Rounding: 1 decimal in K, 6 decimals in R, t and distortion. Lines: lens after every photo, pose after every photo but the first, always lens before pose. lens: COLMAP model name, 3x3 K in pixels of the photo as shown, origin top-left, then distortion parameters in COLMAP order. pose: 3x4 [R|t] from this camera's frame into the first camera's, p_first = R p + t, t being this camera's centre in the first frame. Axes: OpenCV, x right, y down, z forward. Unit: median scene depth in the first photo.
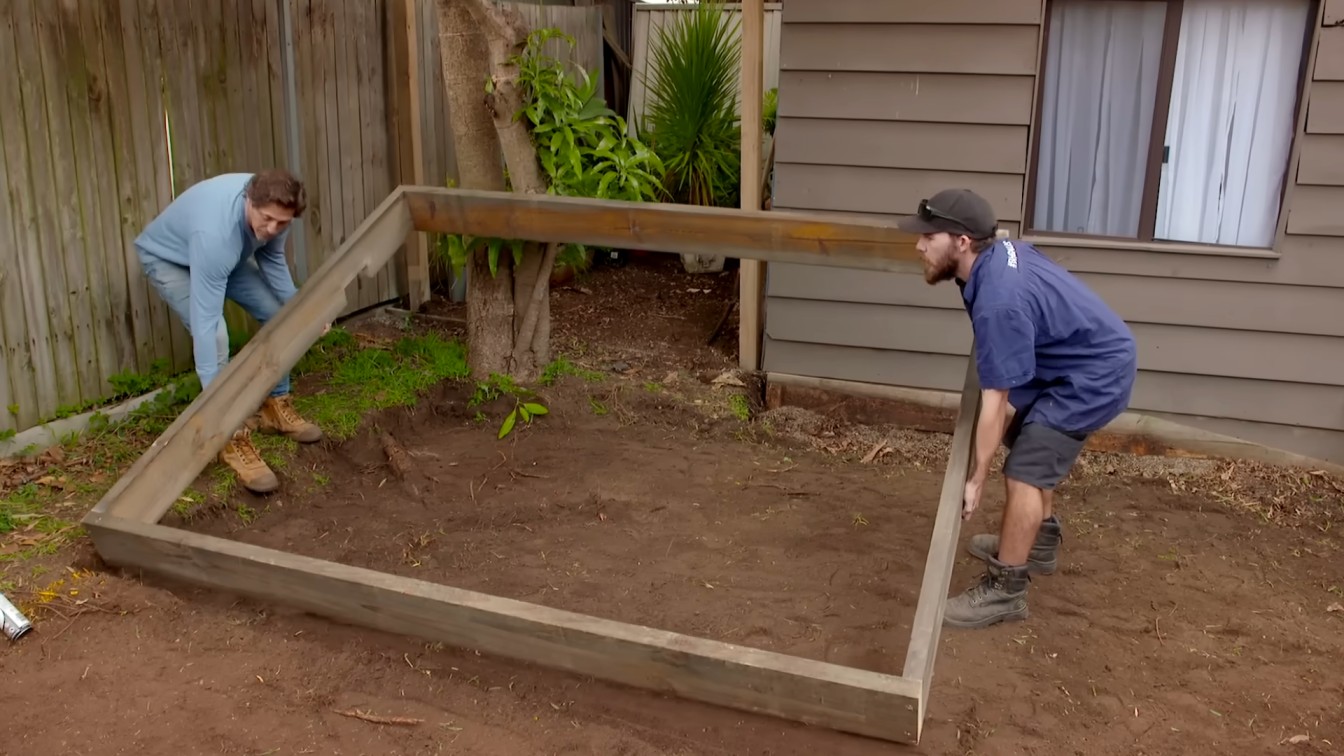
lens RADIAL K [[1110.1, 0, 672.0], [0, 1110.1, 378.0], [0, 0, 1]] dist [-0.147881, 0.116357]
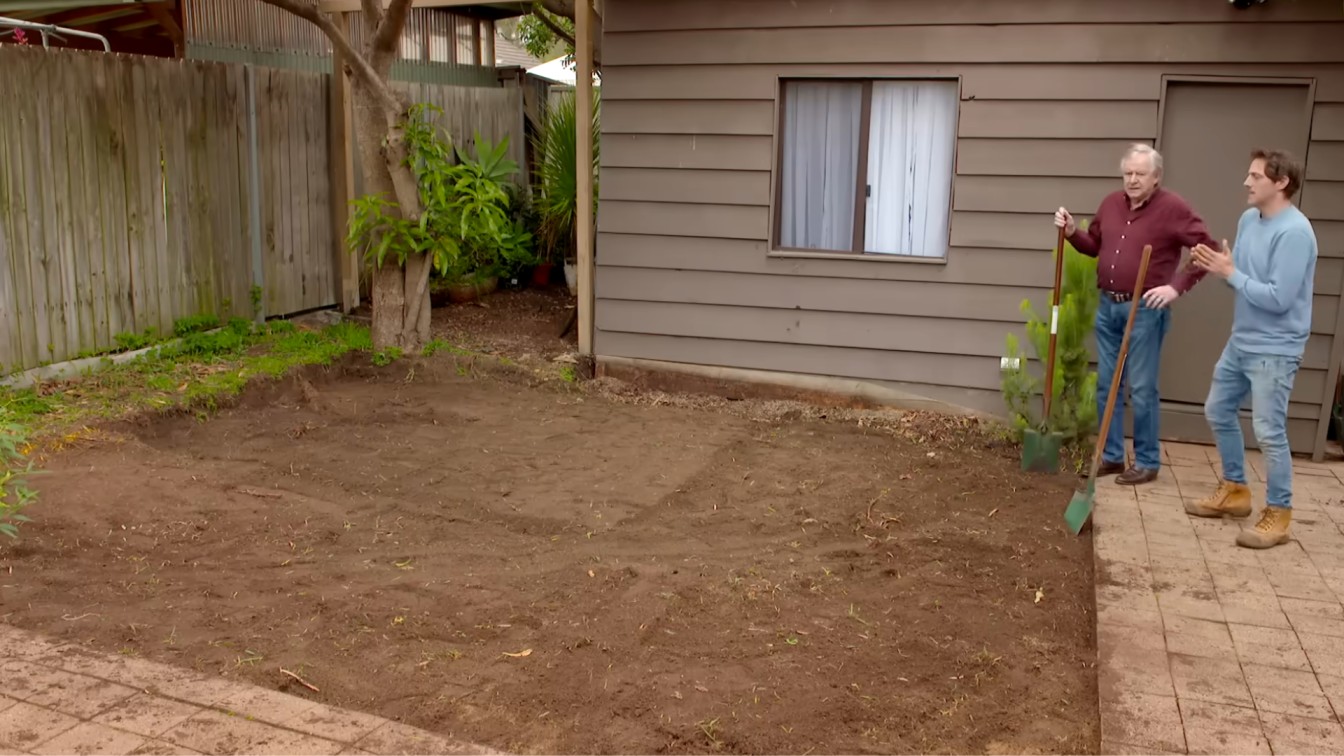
lens RADIAL K [[1110.1, 0, 672.0], [0, 1110.1, 378.0], [0, 0, 1]] dist [-0.147881, 0.116357]
pose [[0.999922, 0.010566, -0.006631, 0.219735], [-0.011007, 0.997461, -0.070365, 0.137620], [0.005871, 0.070432, 0.997499, -0.405398]]
